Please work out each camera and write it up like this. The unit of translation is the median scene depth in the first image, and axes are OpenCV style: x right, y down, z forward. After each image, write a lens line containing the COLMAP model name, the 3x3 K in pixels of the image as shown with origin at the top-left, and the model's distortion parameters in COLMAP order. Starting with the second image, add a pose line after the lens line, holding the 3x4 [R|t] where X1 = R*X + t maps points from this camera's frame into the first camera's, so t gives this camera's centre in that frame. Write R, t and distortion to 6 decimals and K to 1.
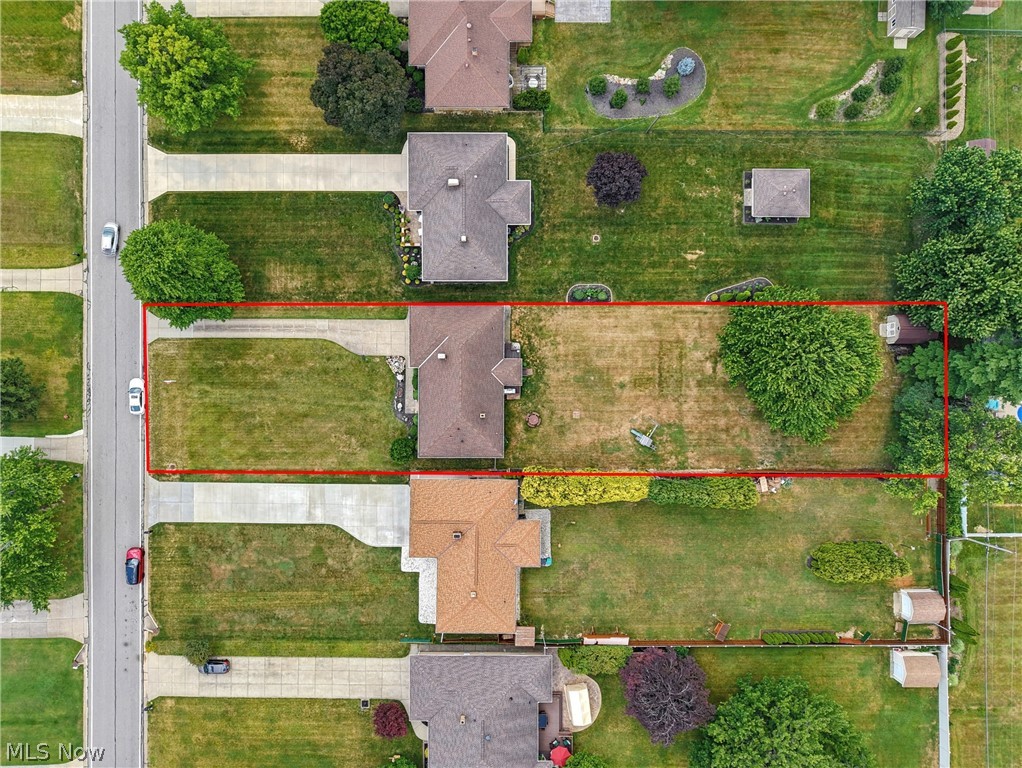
lens RADIAL K [[700.3, 0, 511.0], [0, 700.3, 384.0], [0, 0, 1]] dist [0.004067, -0.000361]
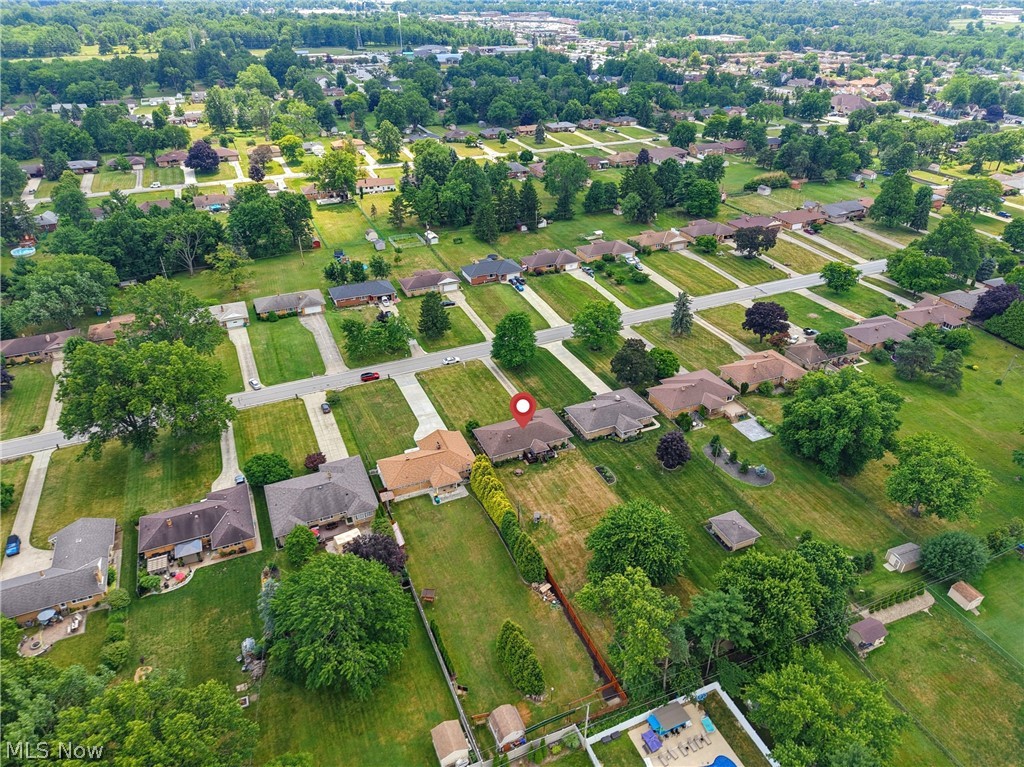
lens RADIAL K [[701.6, 0, 512.0], [0, 701.6, 383.5], [0, 0, 1]] dist [0.004067, -0.000361]
pose [[0.397983, 0.449668, -0.799630, 1.214051], [-0.917392, 0.193700, -0.347668, 0.582787], [-0.001446, 0.871940, 0.489611, 0.042525]]
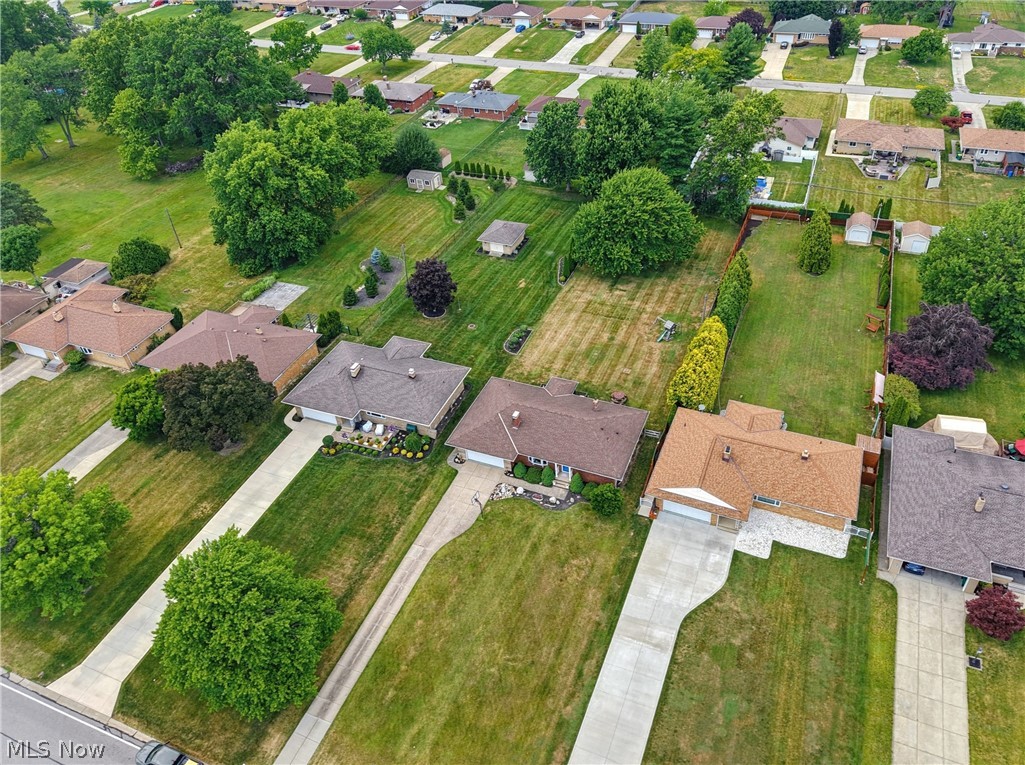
lens RADIAL K [[708.7, 0, 542.9], [0, 708.7, 382.3], [0, 0, 1]] dist [-0.000011, 0.000177]
pose [[0.366933, -0.621934, 0.691779, -0.632909], [0.929122, 0.208454, -0.305417, 0.236566], [0.045744, 0.754815, 0.654341, 0.373656]]
